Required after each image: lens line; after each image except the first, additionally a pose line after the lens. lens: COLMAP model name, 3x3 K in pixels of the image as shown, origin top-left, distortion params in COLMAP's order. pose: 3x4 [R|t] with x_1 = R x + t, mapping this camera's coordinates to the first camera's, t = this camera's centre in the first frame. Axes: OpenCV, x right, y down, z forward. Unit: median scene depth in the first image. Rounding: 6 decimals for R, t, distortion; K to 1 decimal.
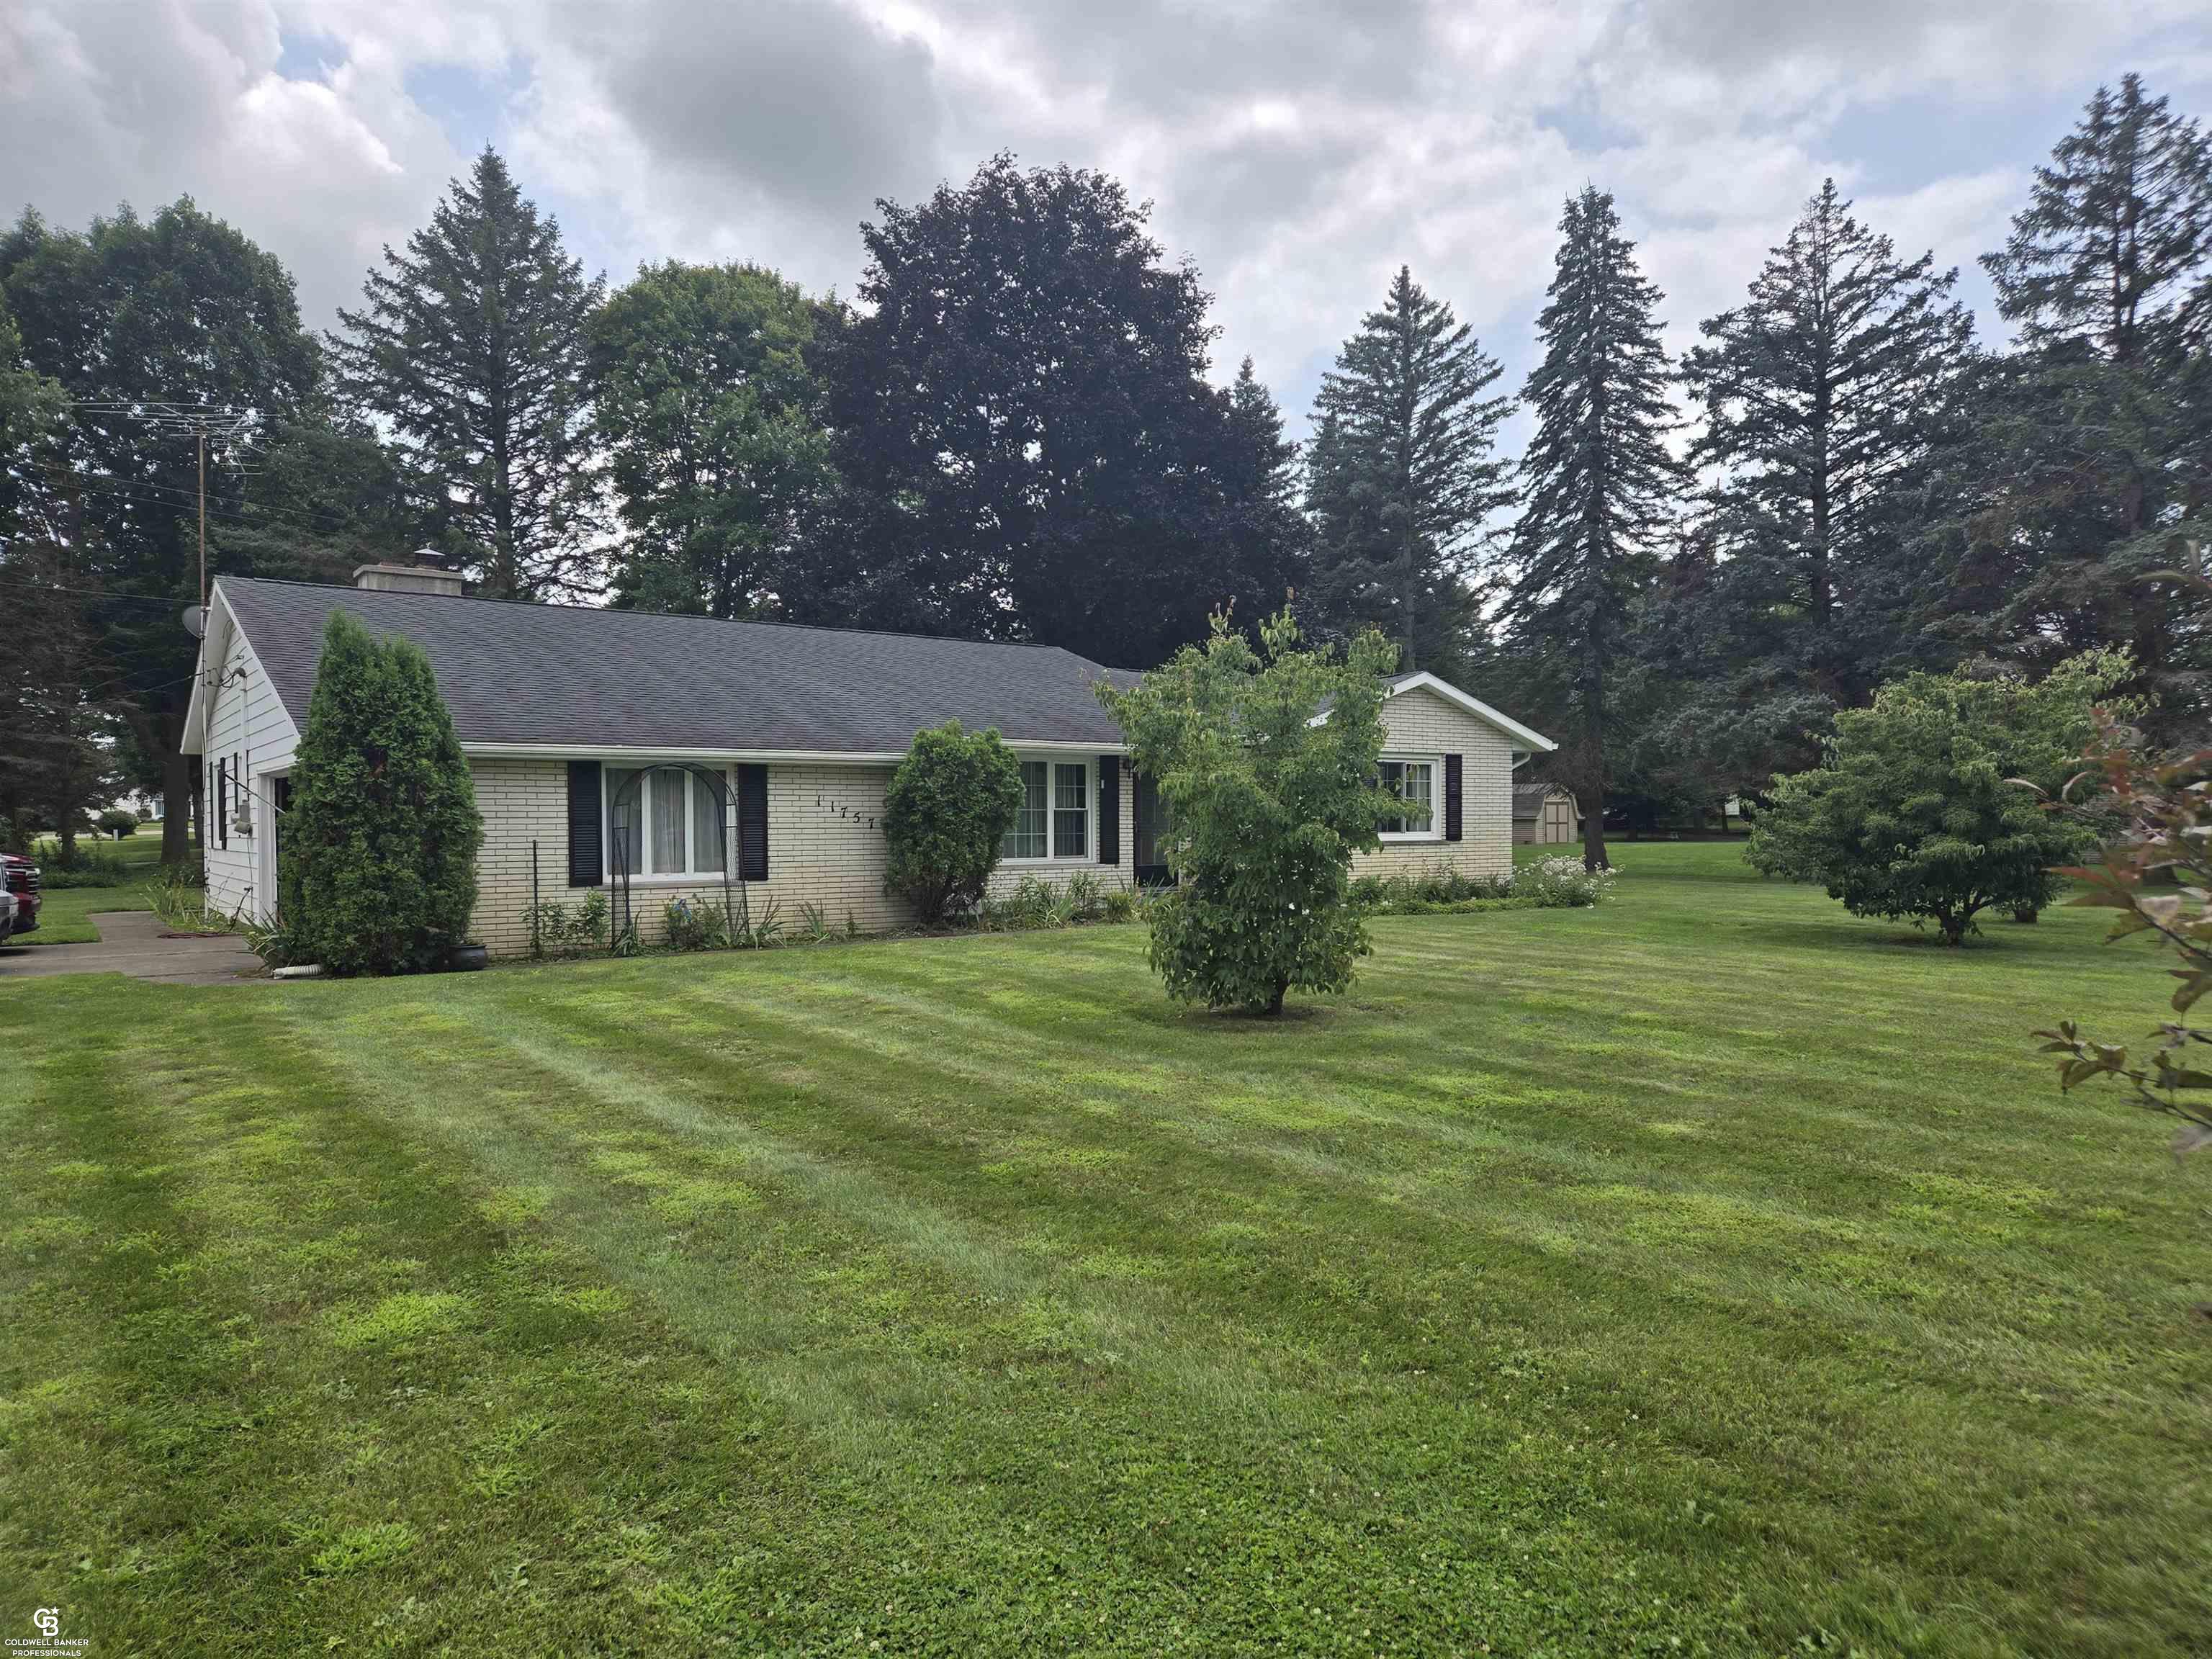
lens RADIAL K [[1443.8, 0, 1093.5], [0, 1443.8, 842.1], [0, 0, 1]] dist [0.080671, -0.061287]
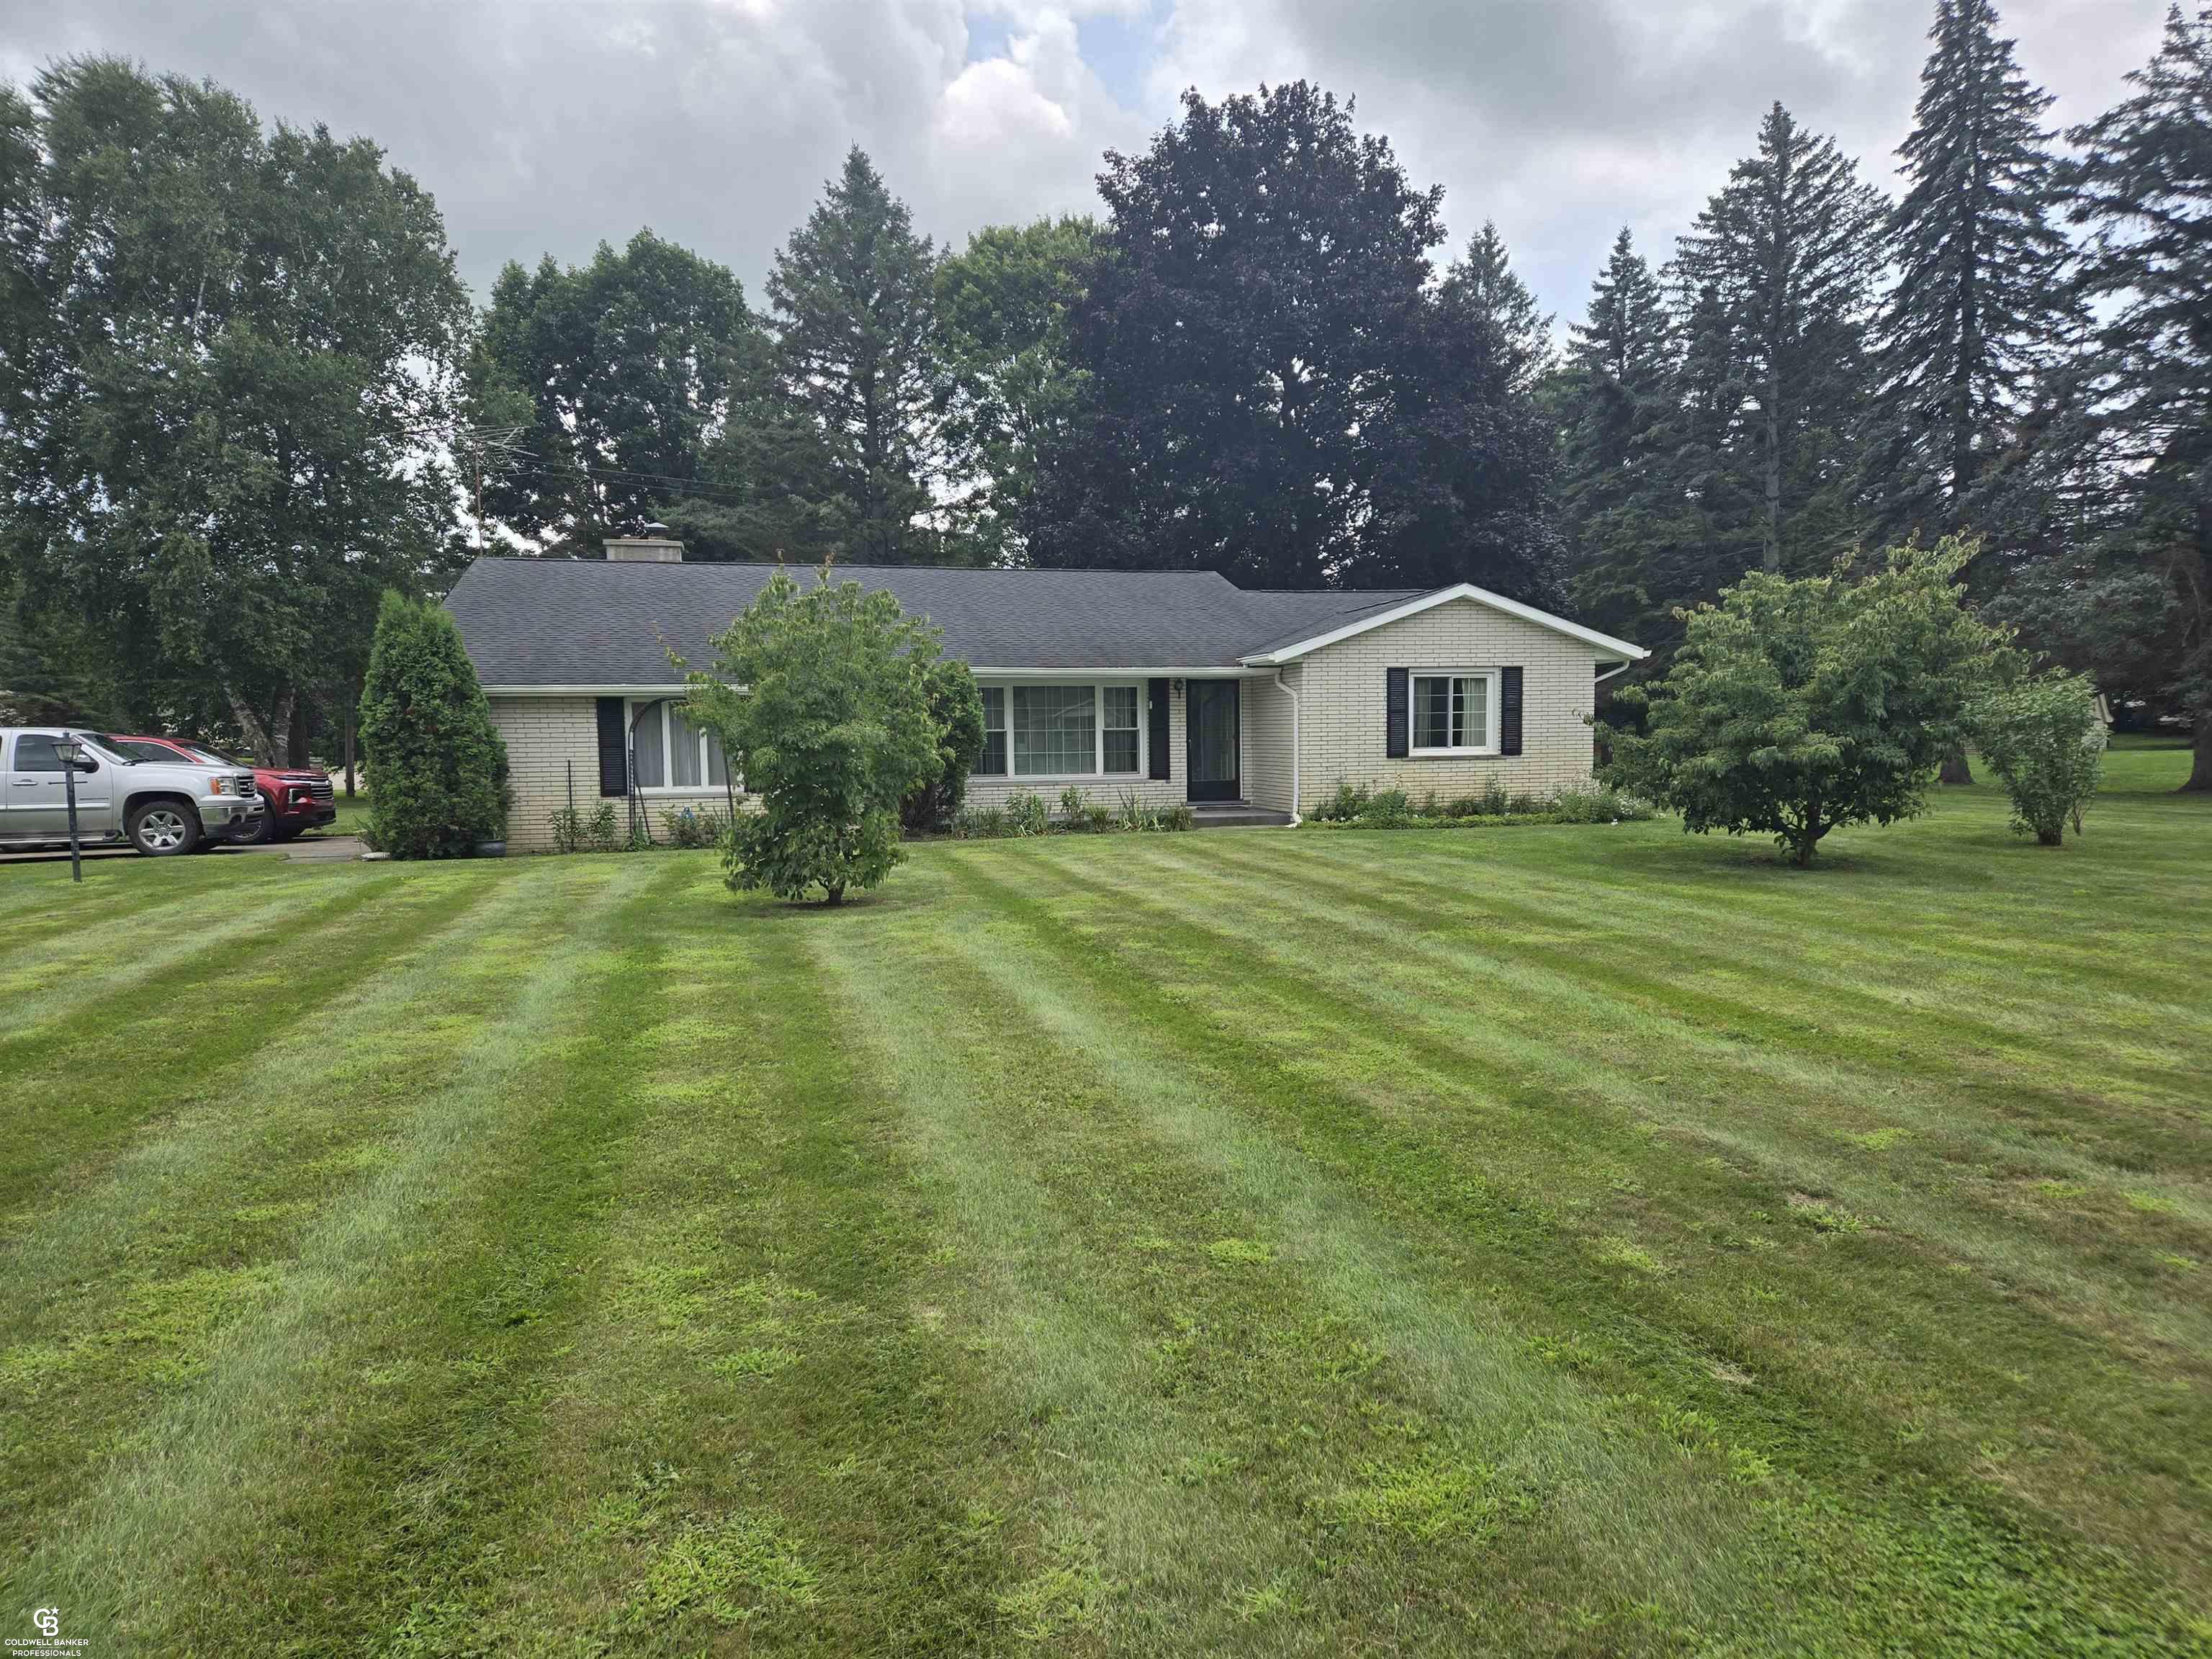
lens RADIAL K [[1443.8, 0, 1093.5], [0, 1443.8, 842.1], [0, 0, 1]] dist [0.080671, -0.061287]
pose [[0.929579, 0.015786, -0.368285, 0.341826], [0.005588, 0.998364, 0.056897, 0.000266], [0.368581, -0.054948, 0.927970, -0.015698]]
